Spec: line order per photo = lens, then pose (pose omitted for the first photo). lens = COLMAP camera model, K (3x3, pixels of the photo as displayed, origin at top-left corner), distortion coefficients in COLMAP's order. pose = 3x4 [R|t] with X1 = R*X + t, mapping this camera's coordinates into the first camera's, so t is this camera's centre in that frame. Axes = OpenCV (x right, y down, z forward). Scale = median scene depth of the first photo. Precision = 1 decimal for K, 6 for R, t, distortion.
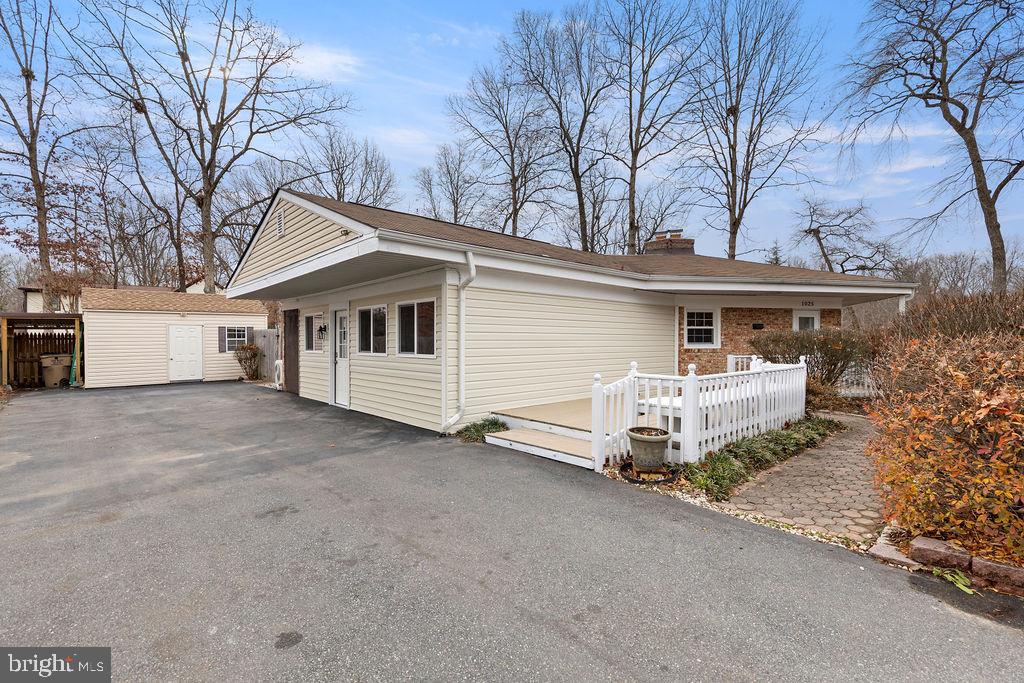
lens RADIAL K [[460.7, 0, 510.7], [0, 460.7, 342.3], [0, 0, 1]] dist [0.000802, 0.000227]
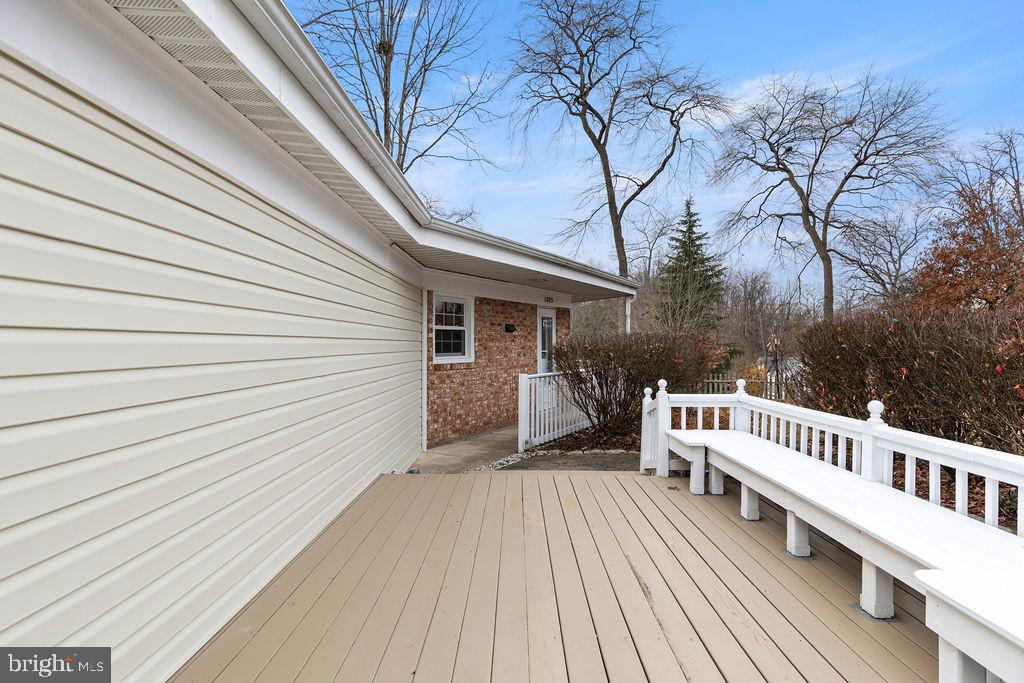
lens RADIAL K [[528.5, 0, 512.9], [0, 528.5, 344.4], [0, 0, 1]] dist [0.001011, 0.000582]
pose [[0.682302, 0.000970, 0.731070, -0.033801], [0.000949, 0.999997, -0.002213, -0.008994], [-0.731070, 0.002203, 0.682299, 0.469140]]
